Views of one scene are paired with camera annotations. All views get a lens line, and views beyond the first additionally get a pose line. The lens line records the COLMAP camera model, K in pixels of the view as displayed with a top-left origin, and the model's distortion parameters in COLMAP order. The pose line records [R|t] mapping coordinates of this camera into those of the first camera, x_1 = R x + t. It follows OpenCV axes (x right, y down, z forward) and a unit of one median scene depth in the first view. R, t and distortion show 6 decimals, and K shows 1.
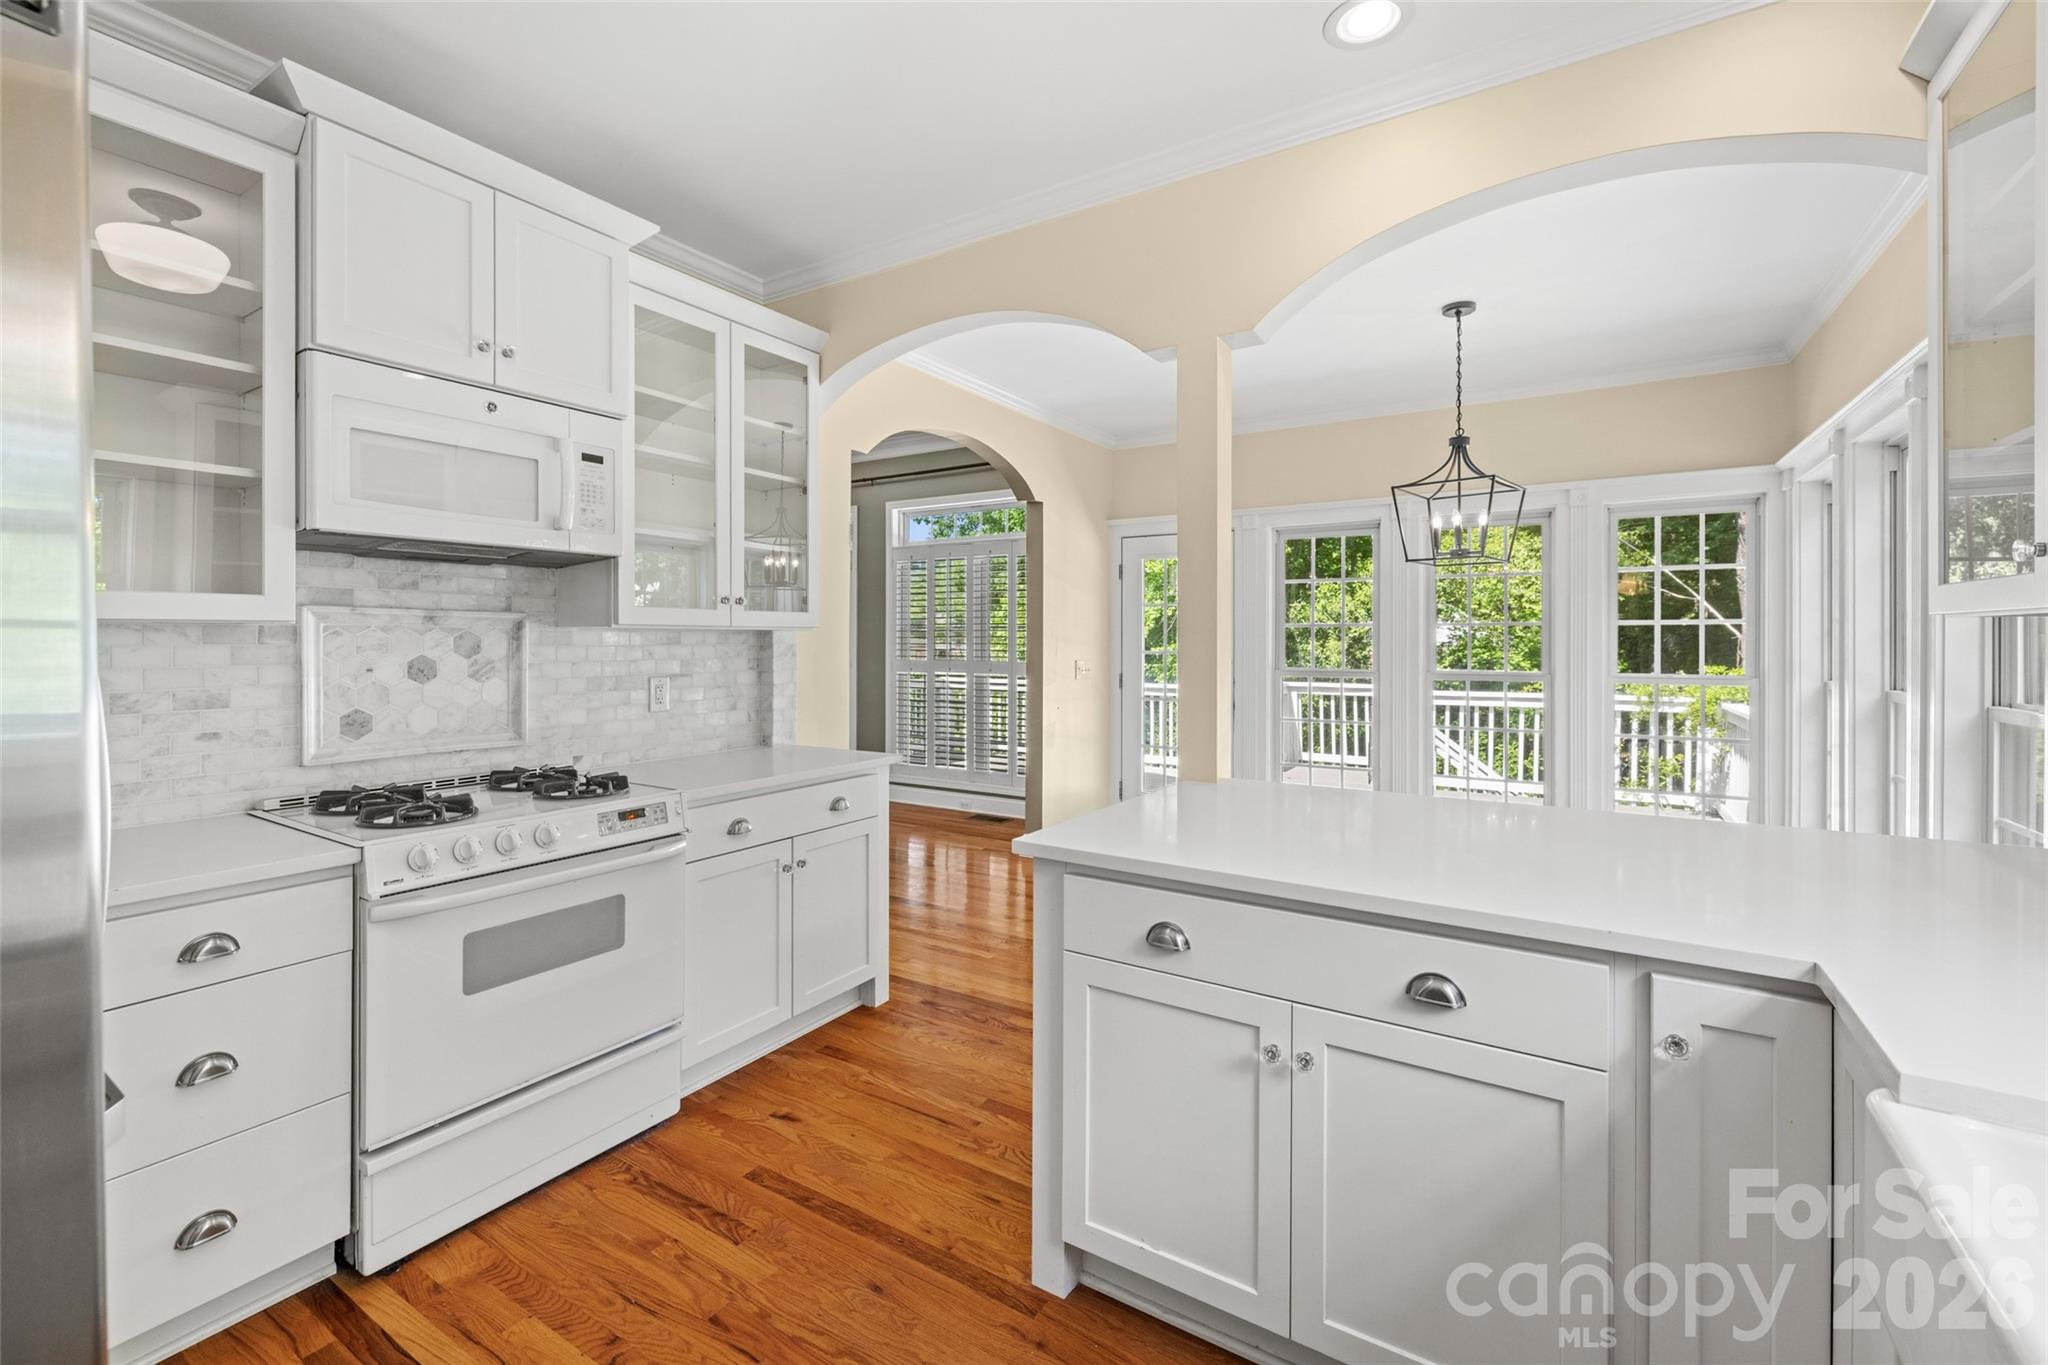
lens RADIAL K [[861.5, 0, 1029.8], [0, 861.5, 661.2], [0, 0, 1]] dist [-0.001396, 0.000222]
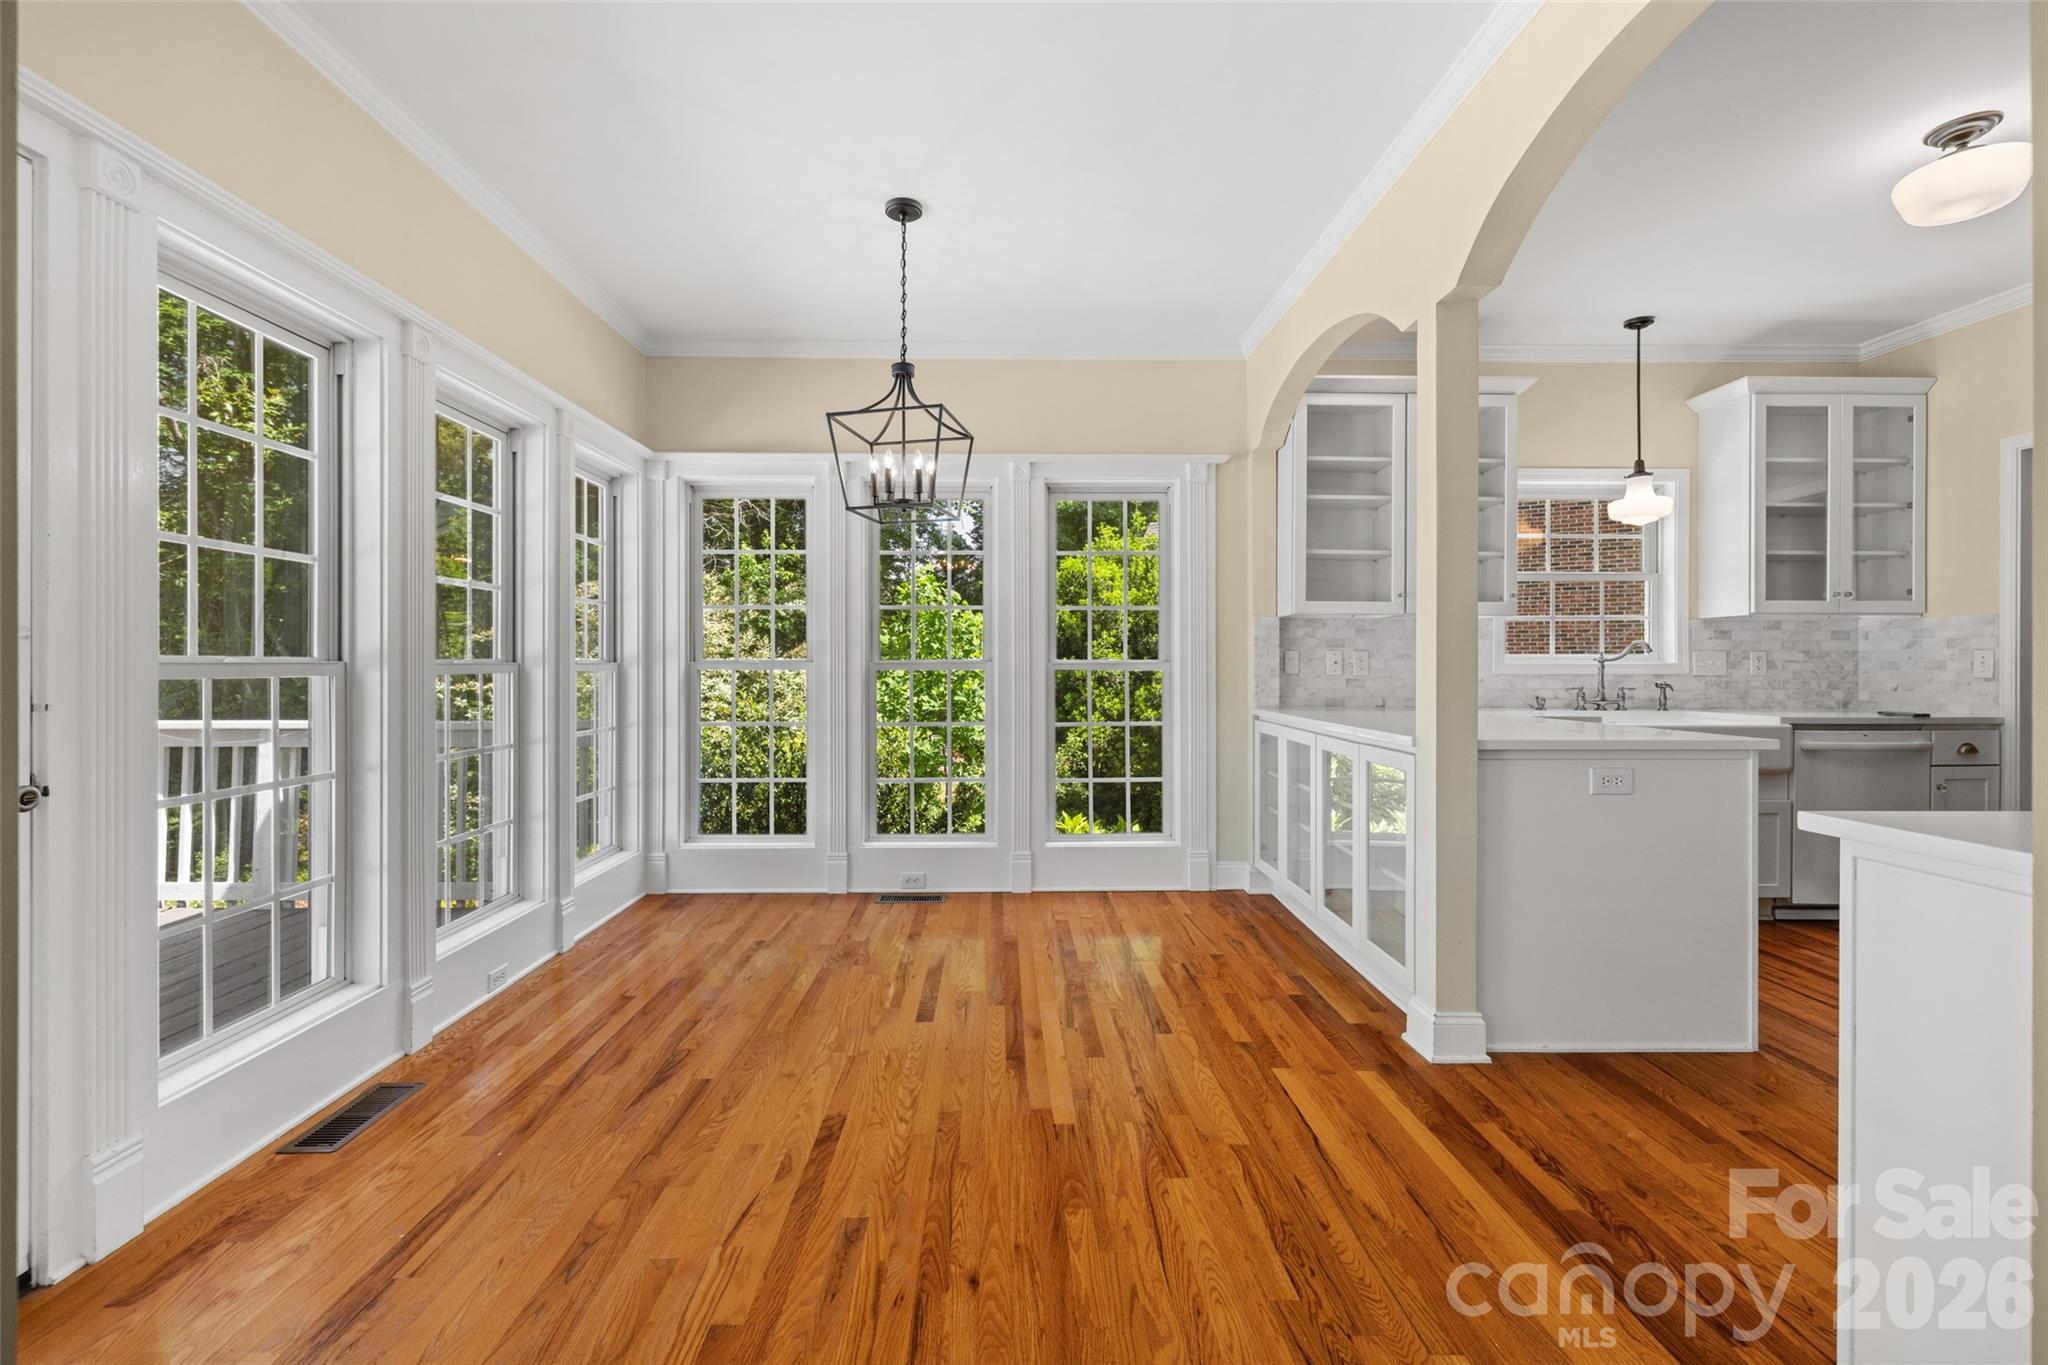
lens RADIAL K [[861.5, 0, 1010.6], [0, 861.5, 668.6], [0, 0, 1]] dist [-0.001396, 0.000222]
pose [[-0.543433, -0.007267, 0.839421, -0.252530], [0.015071, 0.999717, 0.018412, 0.018475], [-0.839317, 0.022656, -0.543170, 1.349438]]
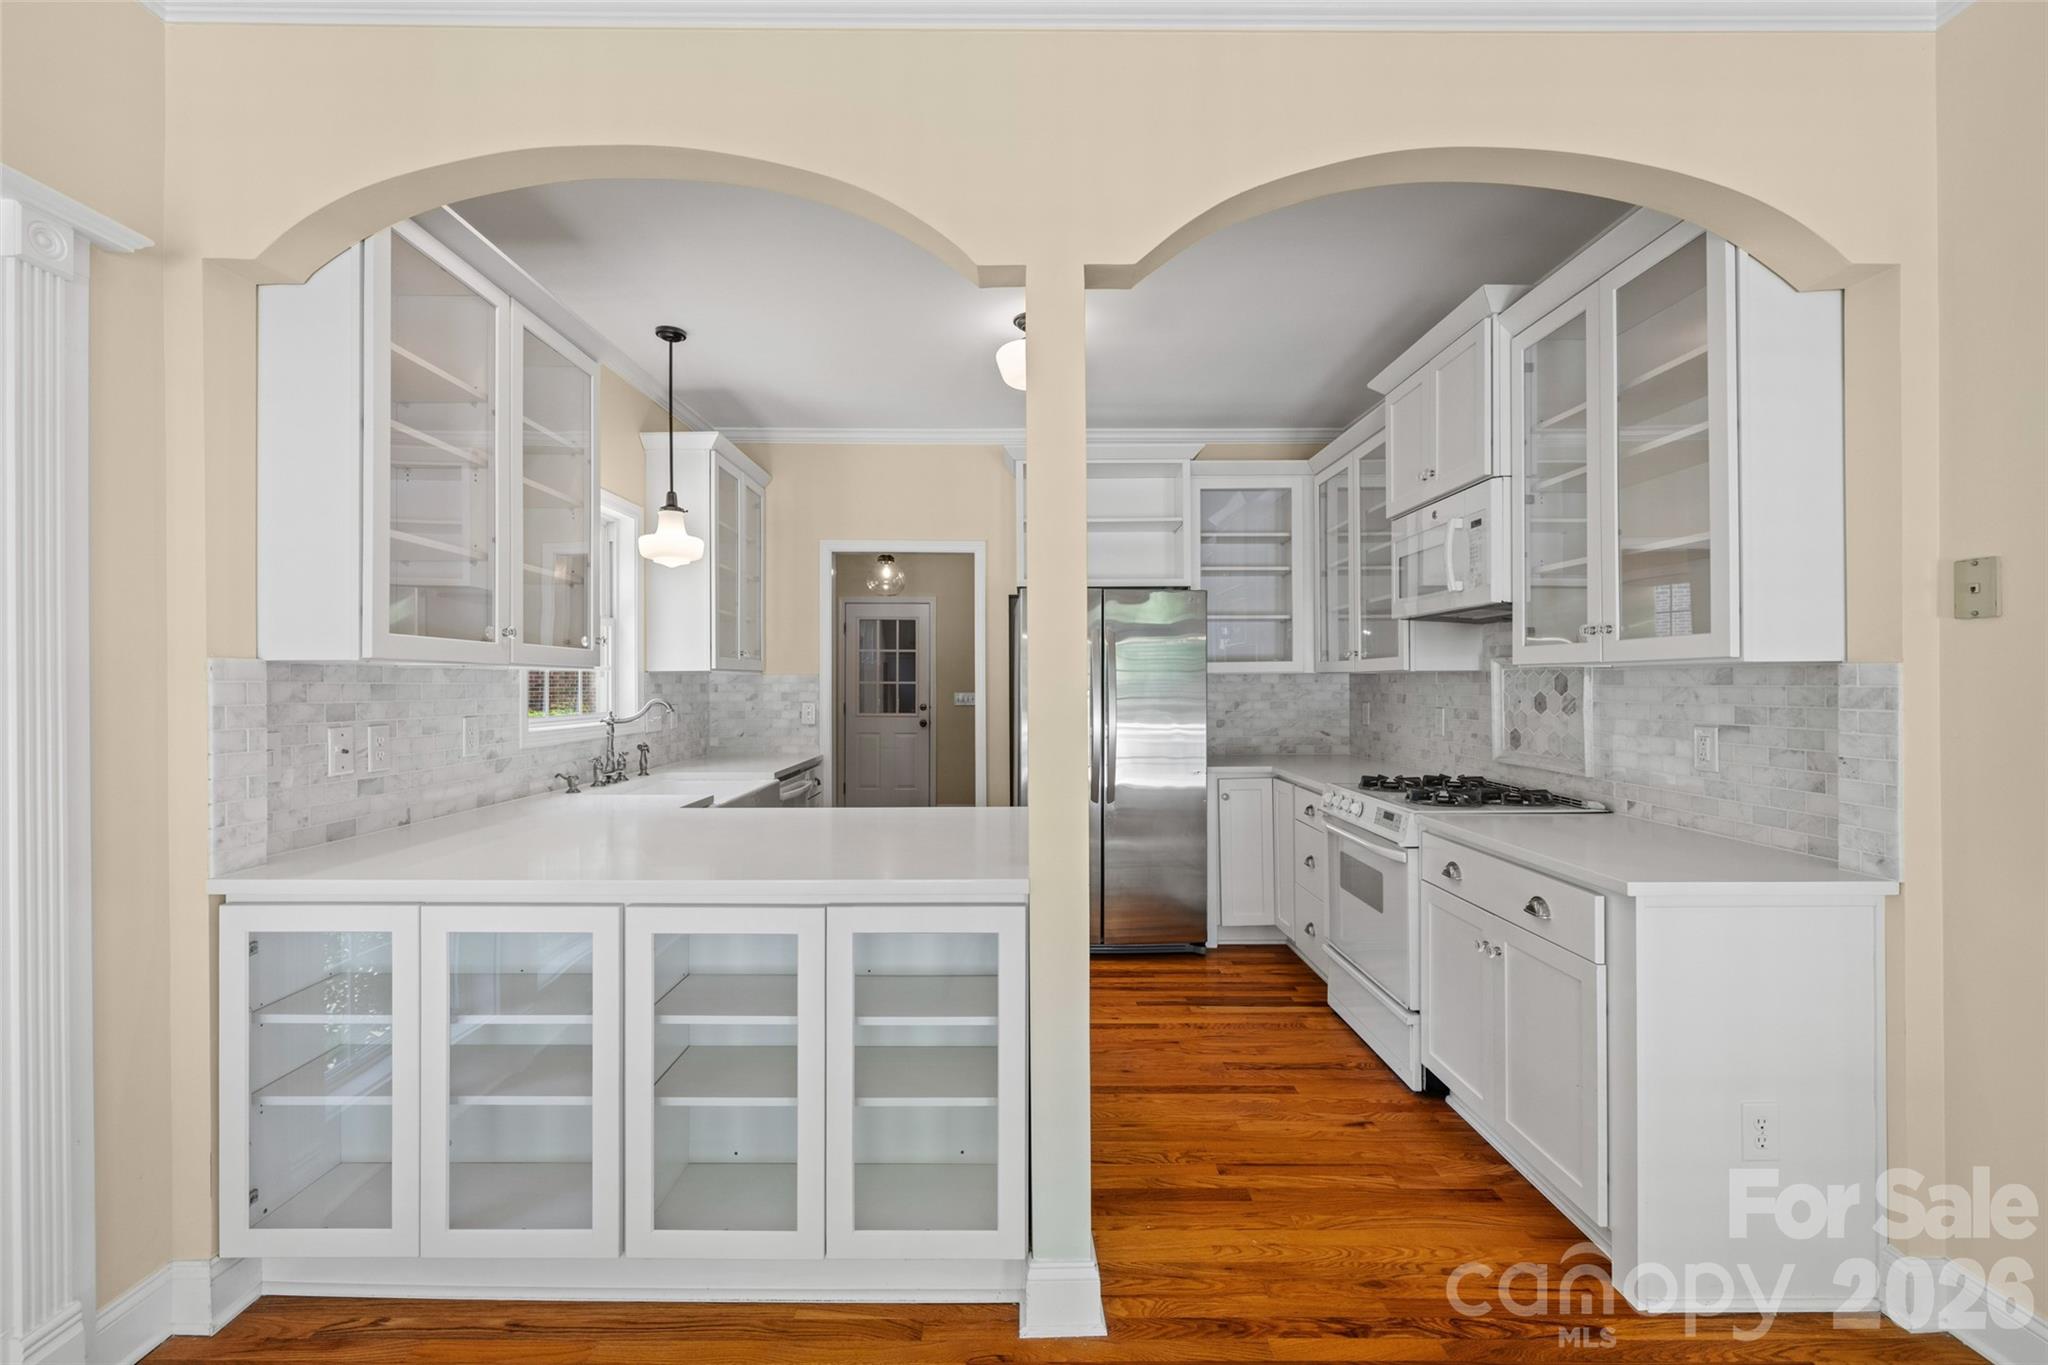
lens RADIAL K [[861.5, 0, 1010.1], [0, 861.5, 678.5], [0, 0, 1]] dist [-0.001396, 0.000222]
pose [[-0.849852, -0.000380, -0.527021, 0.423811], [-0.008473, 0.999880, 0.012942, -0.024191], [0.526953, 0.015464, -0.849753, 1.086853]]
